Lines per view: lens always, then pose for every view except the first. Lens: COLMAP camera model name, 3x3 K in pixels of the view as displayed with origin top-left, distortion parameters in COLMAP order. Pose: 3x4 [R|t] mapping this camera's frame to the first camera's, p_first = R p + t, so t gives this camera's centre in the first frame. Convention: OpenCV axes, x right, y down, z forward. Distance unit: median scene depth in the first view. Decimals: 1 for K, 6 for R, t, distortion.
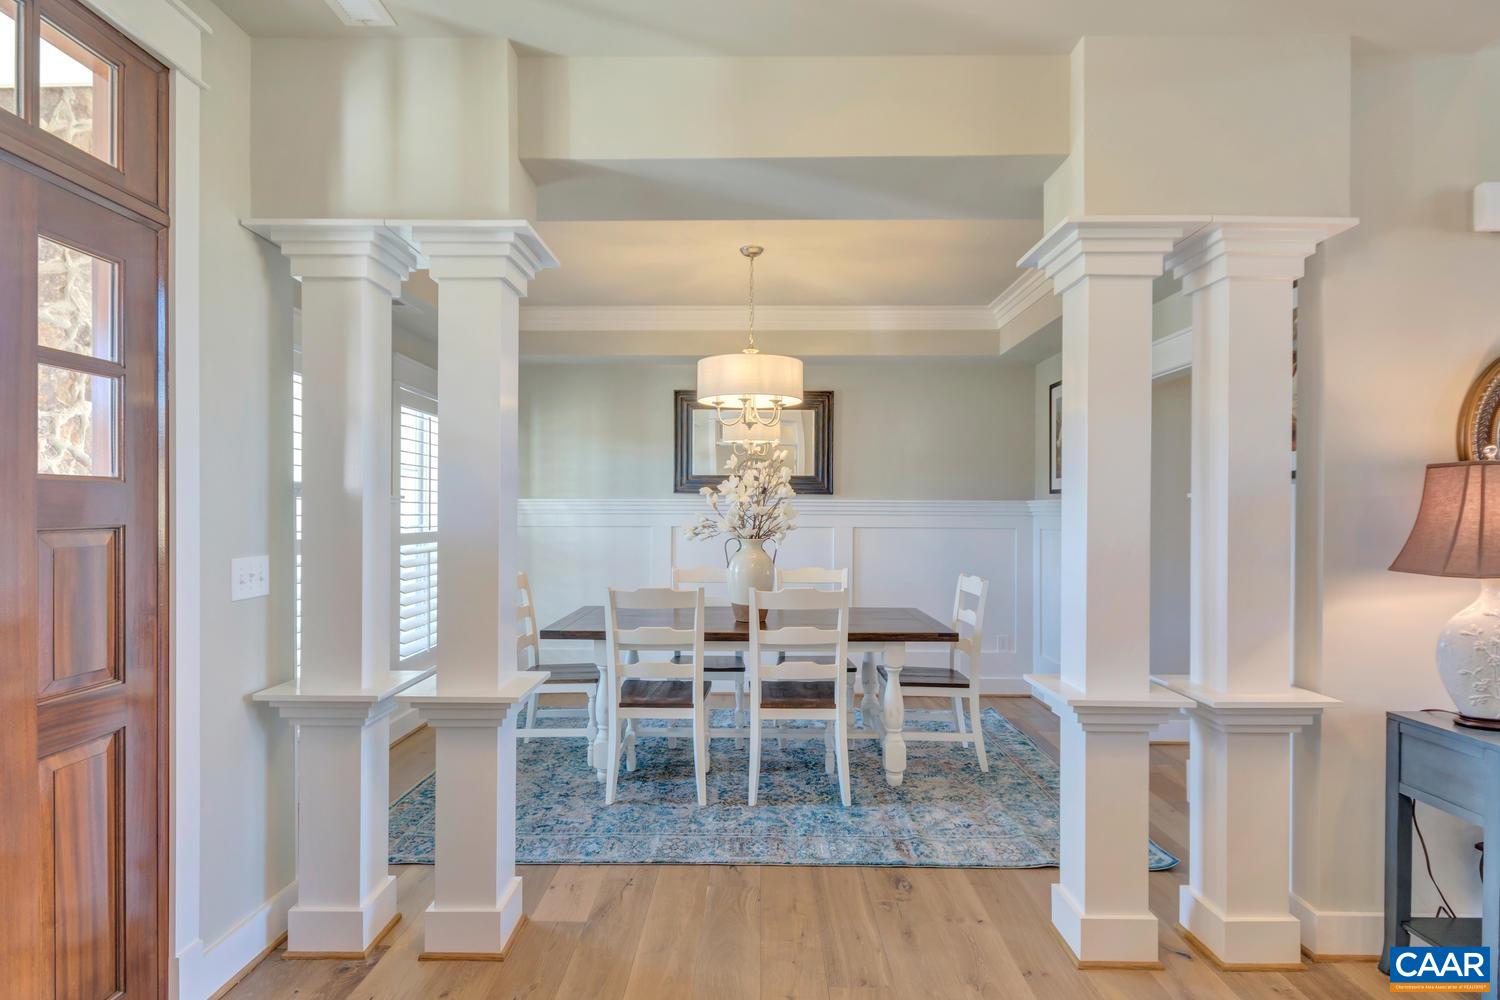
lens RADIAL K [[710.0, 0, 747.4], [0, 710.0, 487.8], [0, 0, 1]] dist [-0.001656, -0.000953]
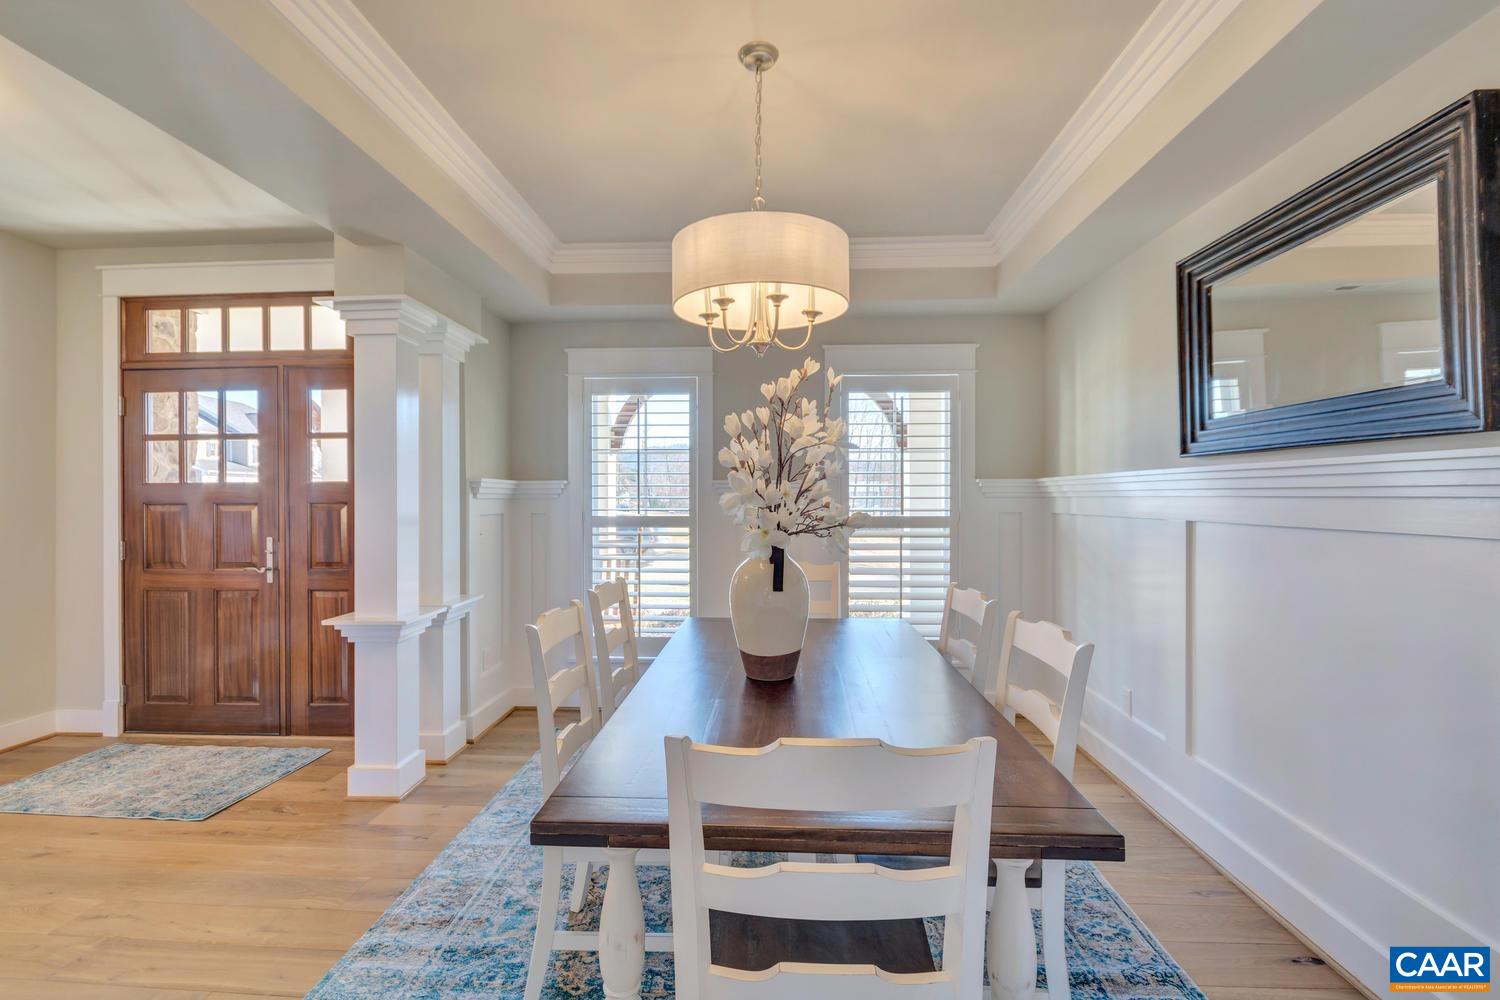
lens RADIAL K [[710.0, 0, 747.4], [0, 710.0, 487.8], [0, 0, 1]] dist [-0.001656, -0.000953]
pose [[-0.043477, -0.006926, -0.999030, 0.868342], [0.037358, 0.999265, -0.008554, 0.047495], [0.998356, -0.037694, -0.043187, 1.540000]]
